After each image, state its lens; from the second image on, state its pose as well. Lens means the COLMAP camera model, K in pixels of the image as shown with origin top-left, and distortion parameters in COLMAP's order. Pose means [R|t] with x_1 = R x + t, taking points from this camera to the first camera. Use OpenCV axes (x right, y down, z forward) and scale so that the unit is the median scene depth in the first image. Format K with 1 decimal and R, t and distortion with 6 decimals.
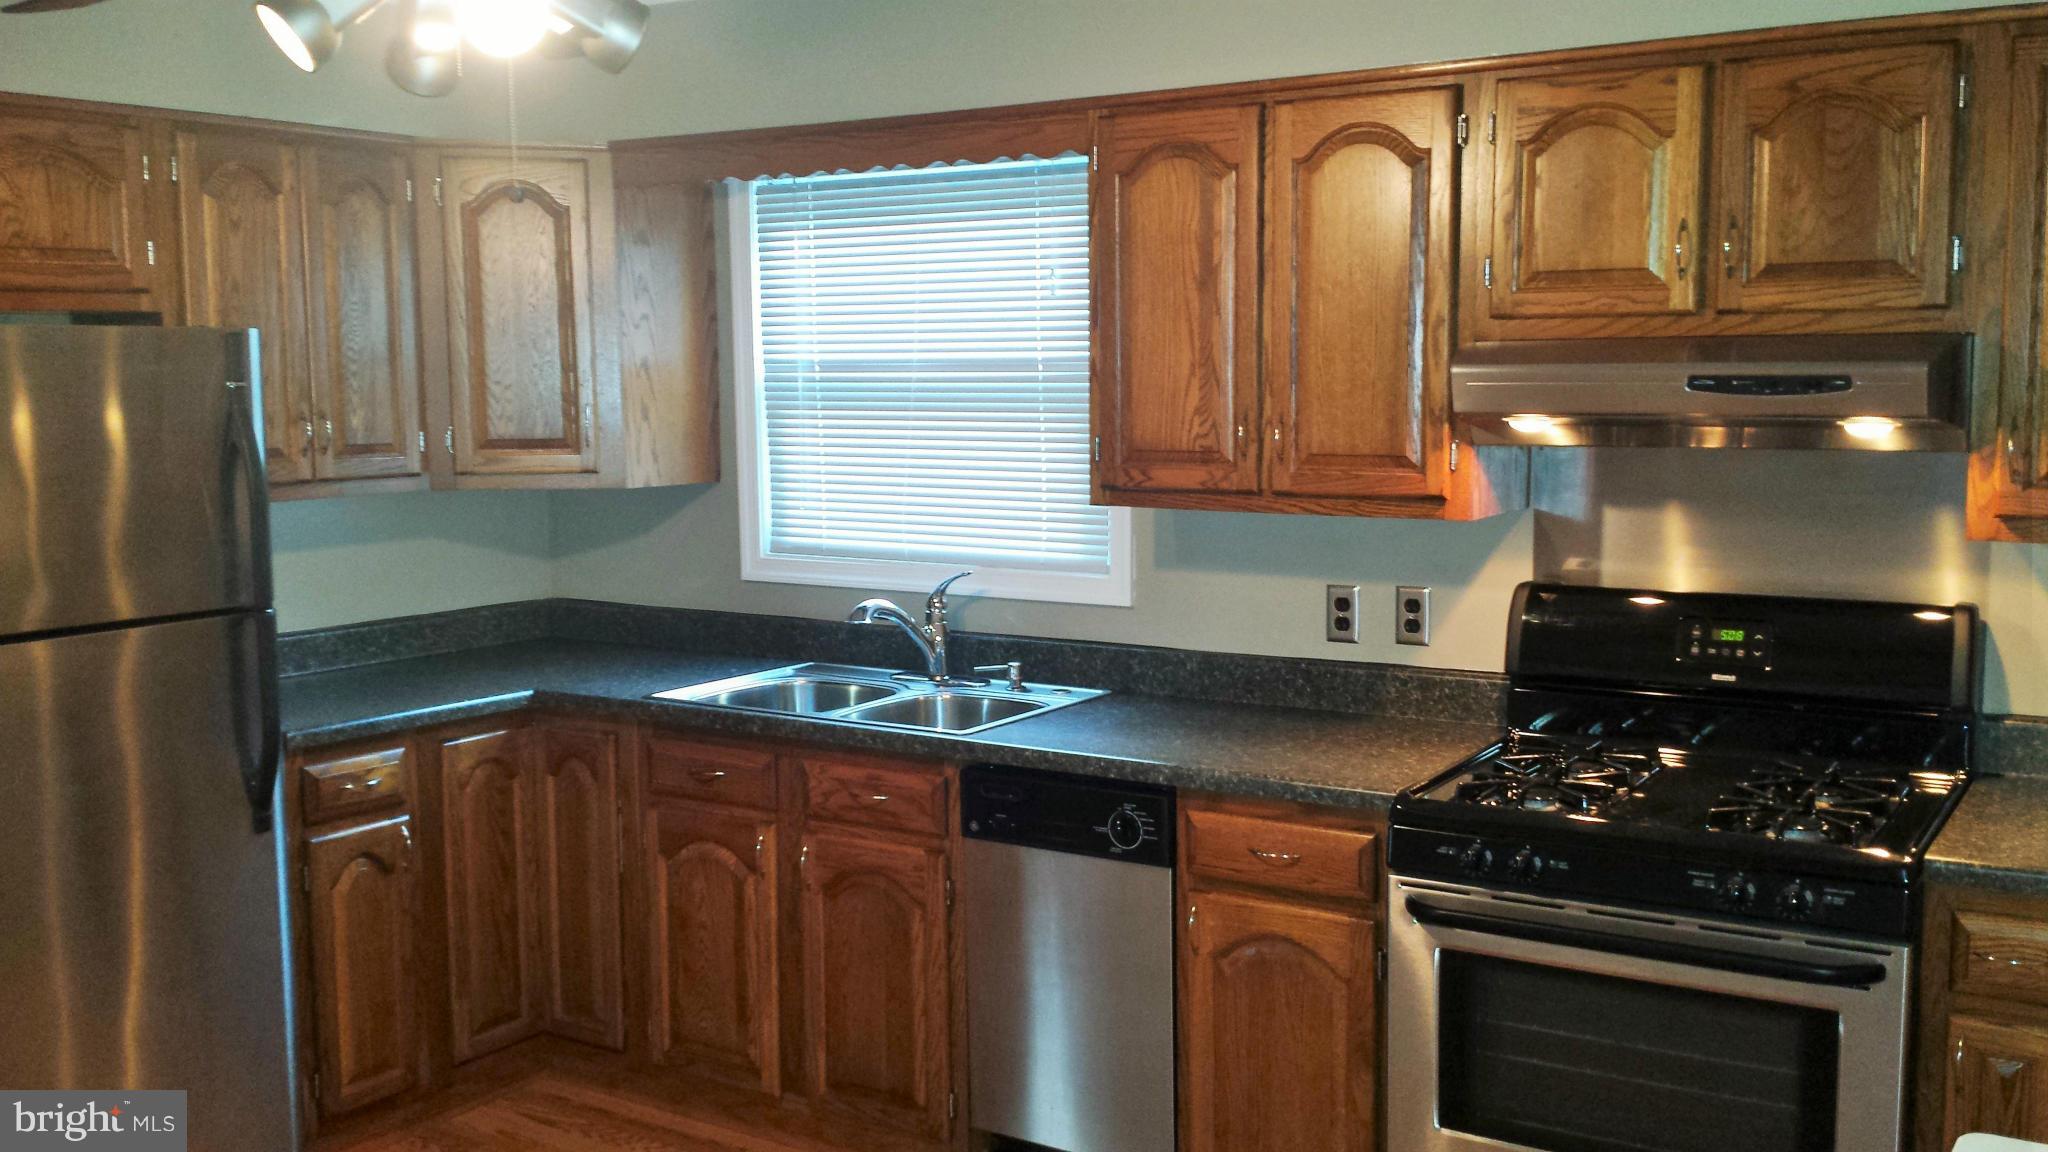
lens RADIAL K [[1884.5, 0, 1069.7], [0, 1884.5, 584.9], [0, 0, 1]] dist [0.140124, -0.355531]
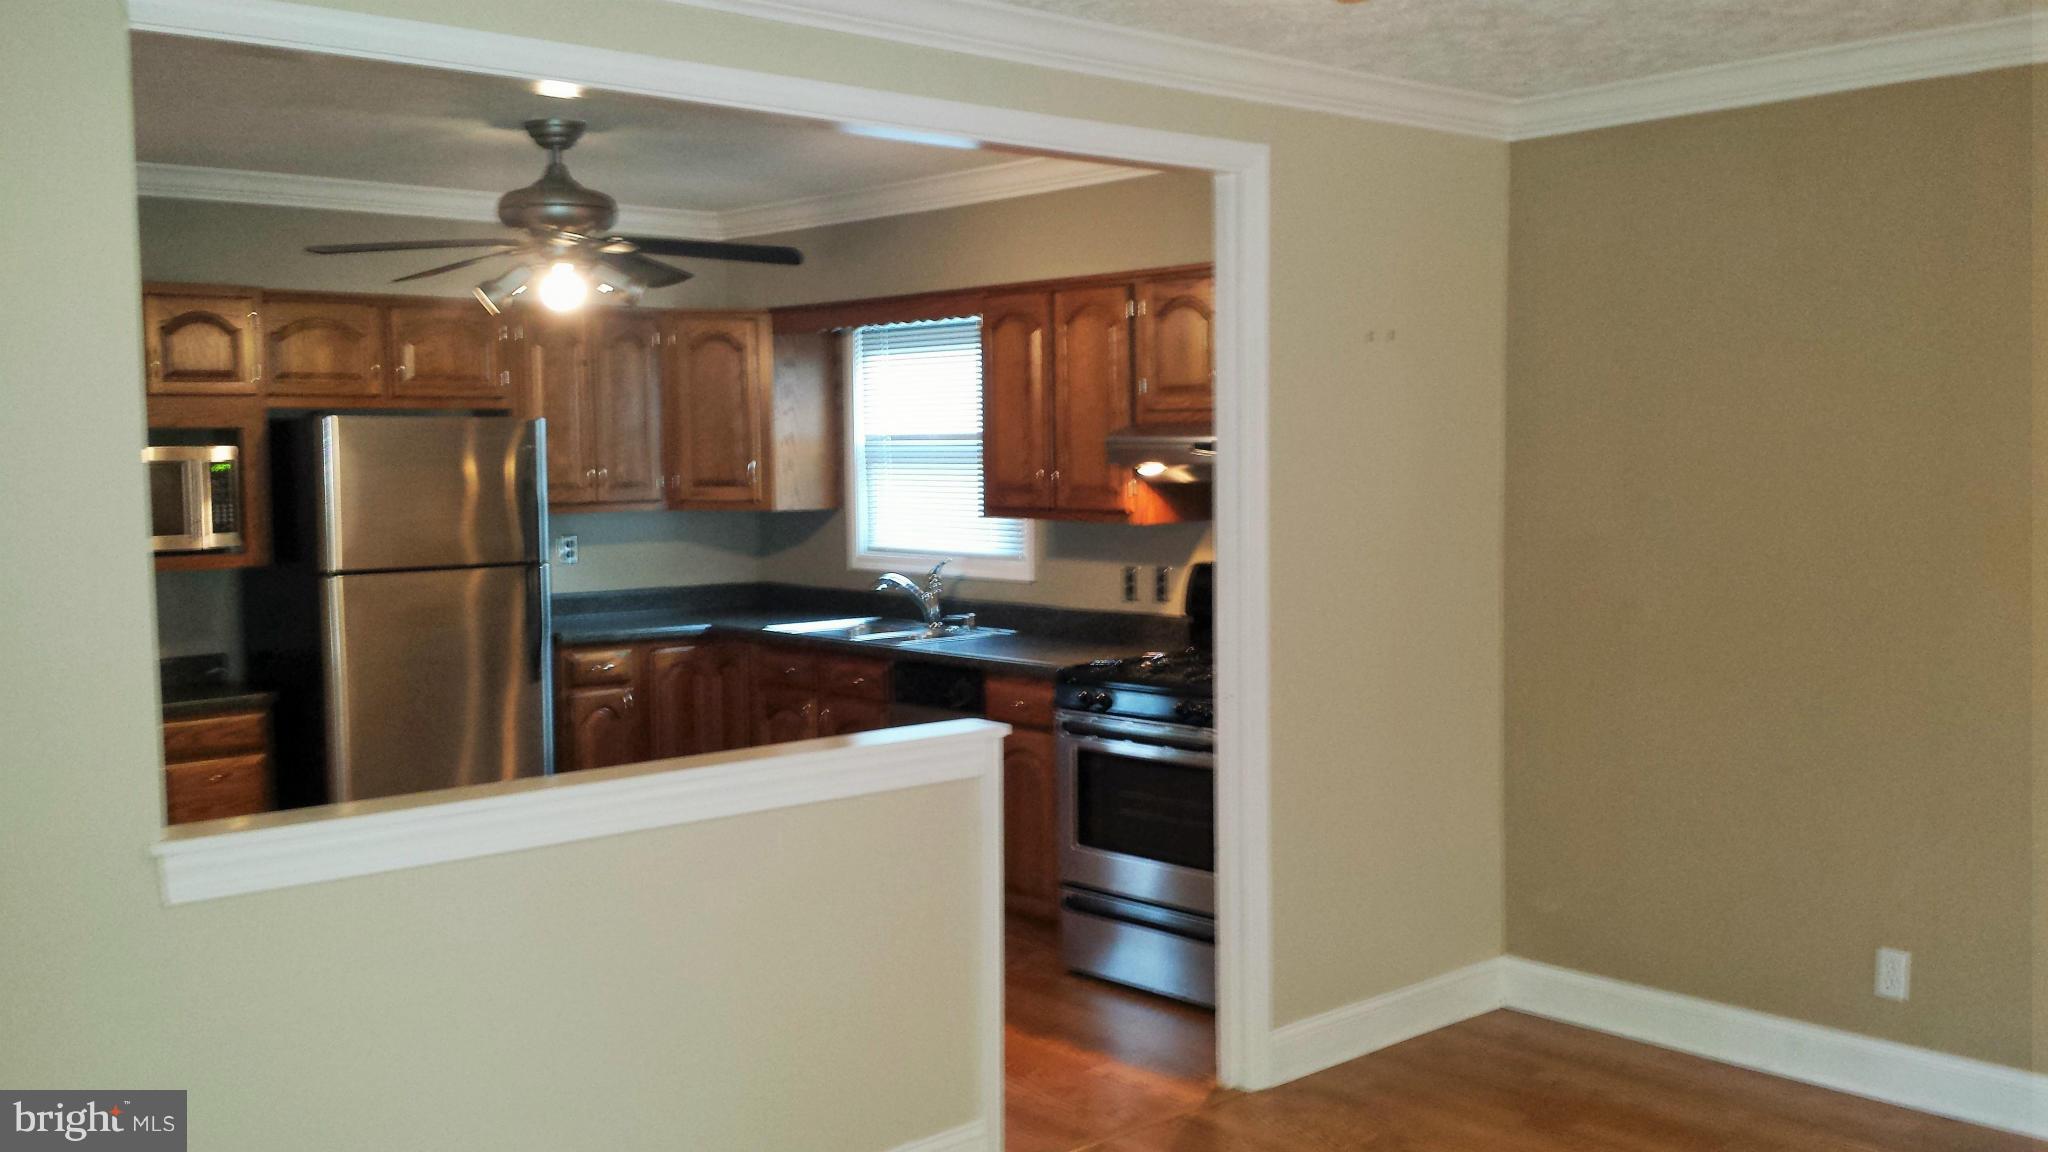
lens RADIAL K [[1884.5, 0, 1069.7], [0, 1884.5, 584.9], [0, 0, 1]] dist [0.140124, -0.355531]
pose [[0.965348, 0.018838, -0.260287, 0.521805], [-0.028790, 0.998991, -0.034477, 0.074754], [0.259375, 0.040776, 0.964916, -0.625167]]
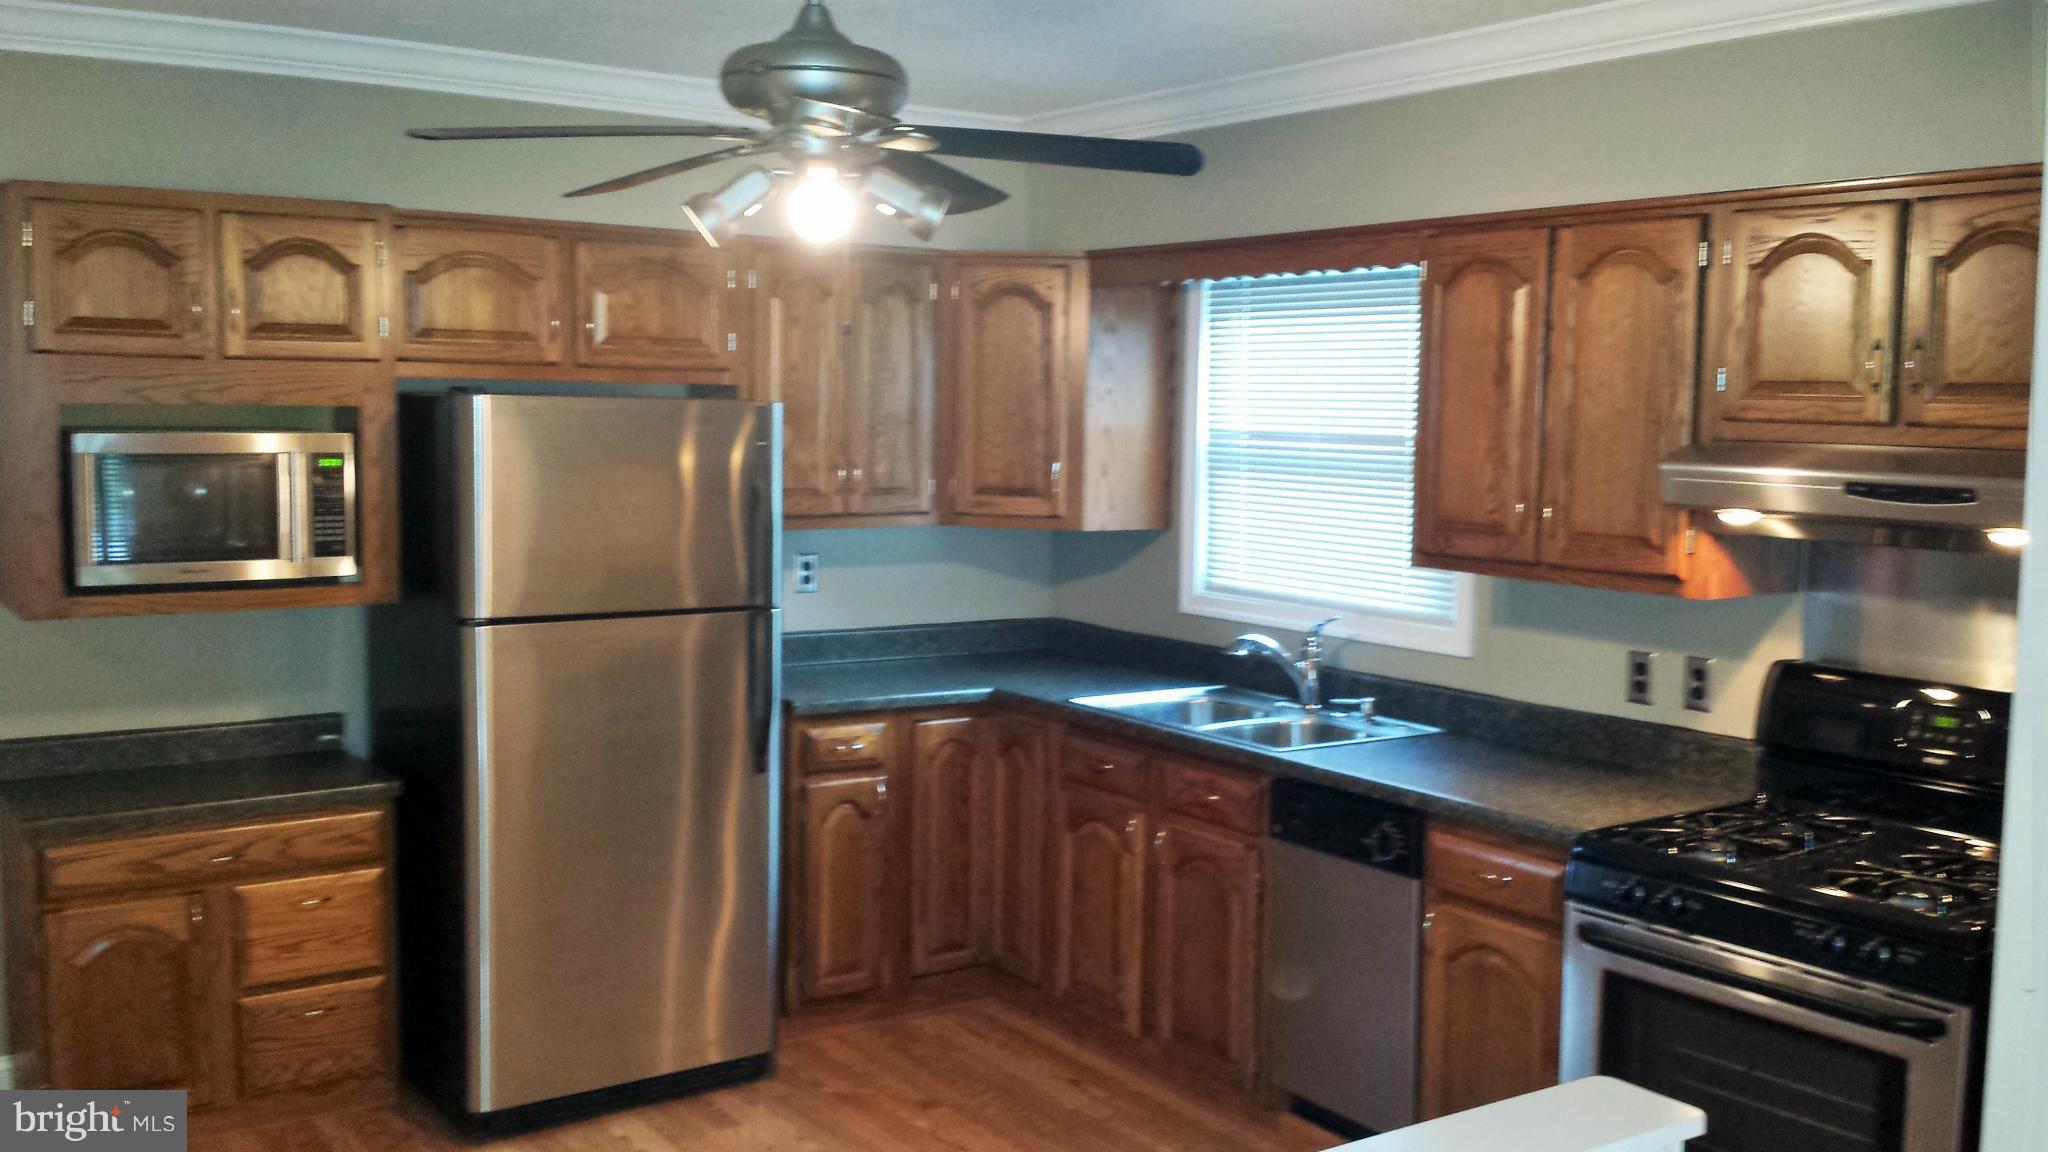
lens RADIAL K [[1884.5, 0, 1069.7], [0, 1884.5, 584.9], [0, 0, 1]] dist [0.140124, -0.355531]
pose [[0.927831, 0.060637, -0.368039, 0.237699], [-0.067909, 0.997668, -0.006827, -0.008244], [0.366766, 0.031328, 0.929785, -0.152210]]
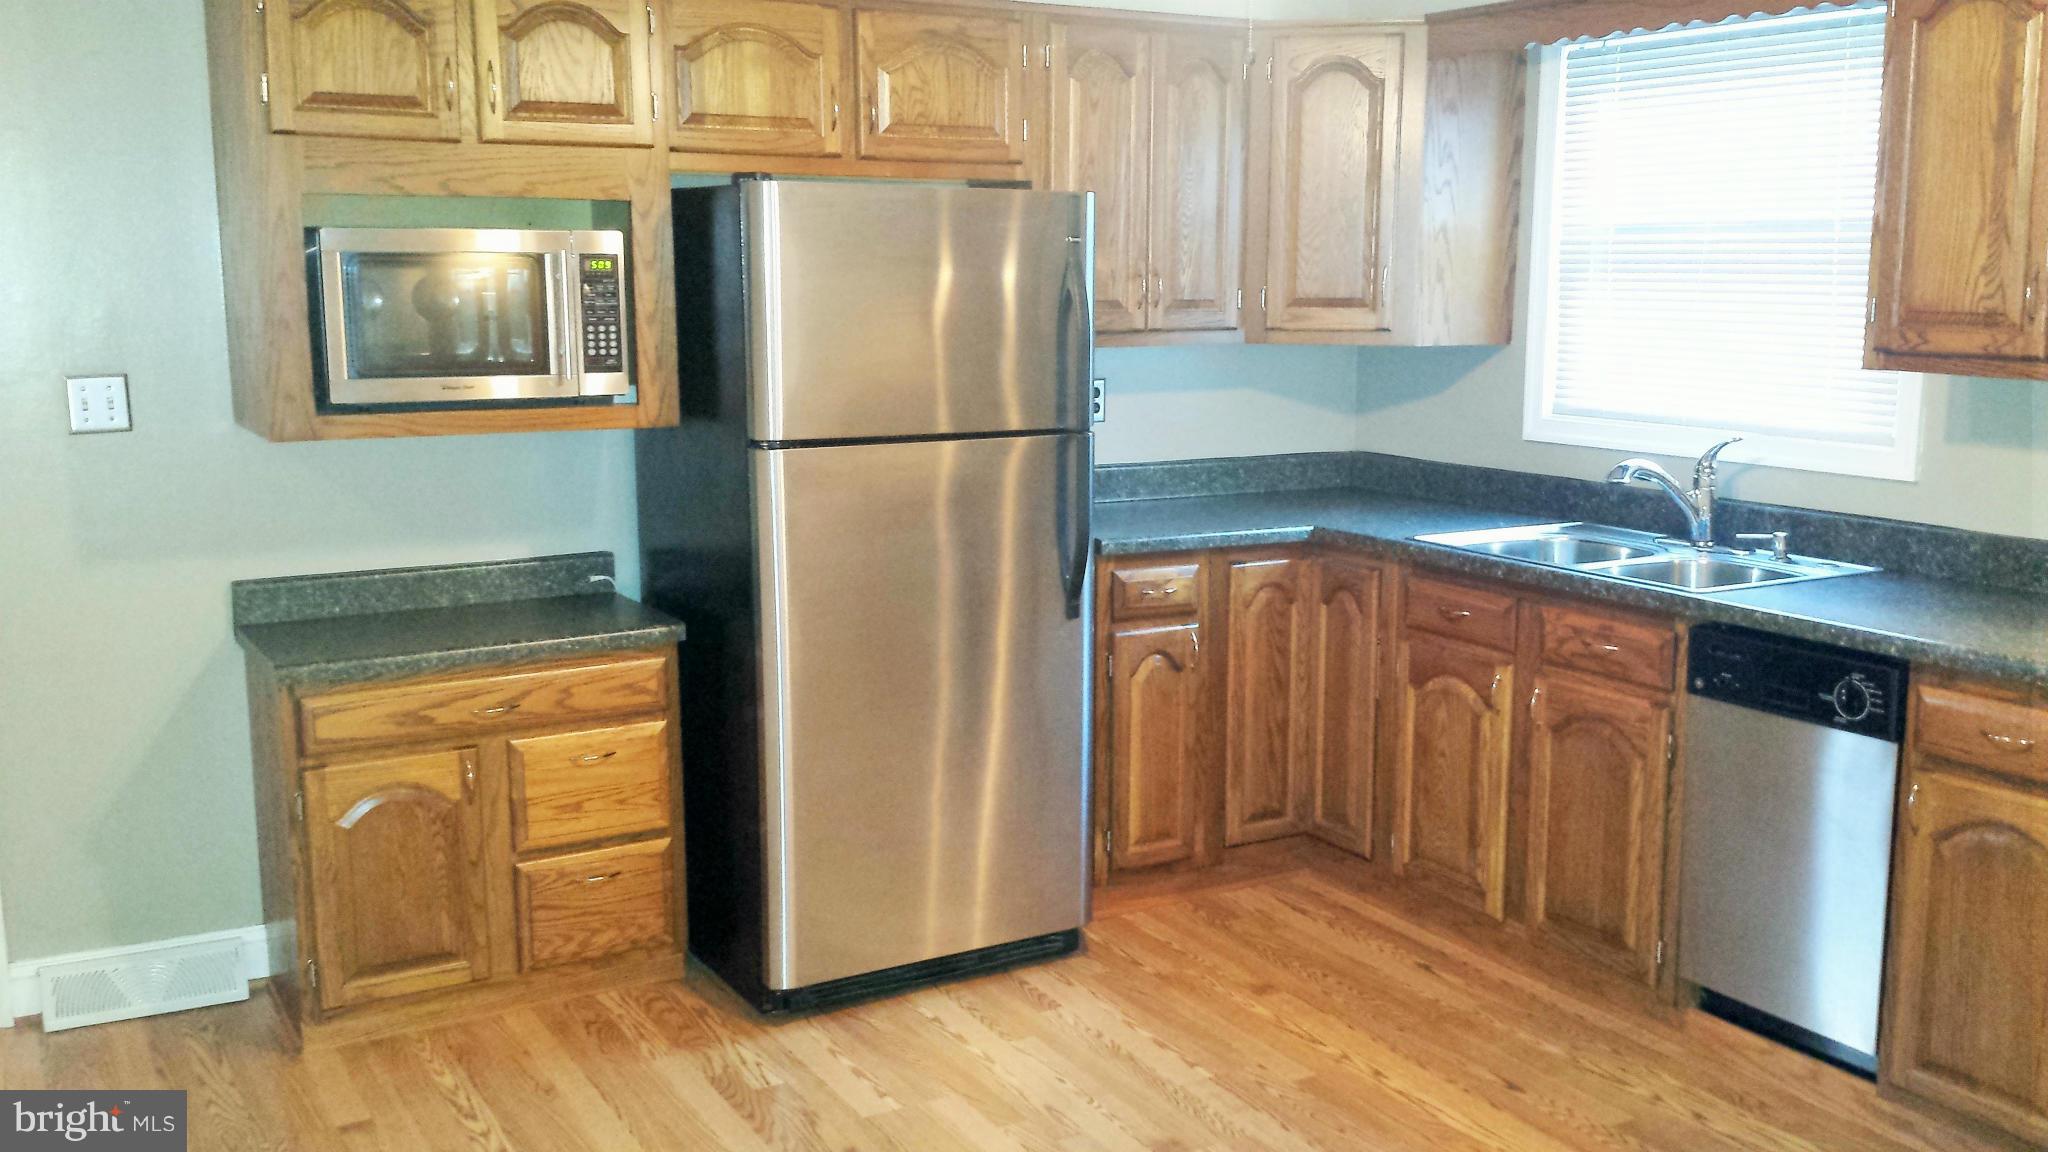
lens RADIAL K [[1884.5, 0, 1069.7], [0, 1884.5, 584.9], [0, 0, 1]] dist [0.140124, -0.355531]
pose [[0.892098, 0.085910, -0.443600, 0.088536], [-0.060906, 0.995662, 0.070340, 0.022510], [0.447718, -0.035732, 0.893461, -0.051268]]
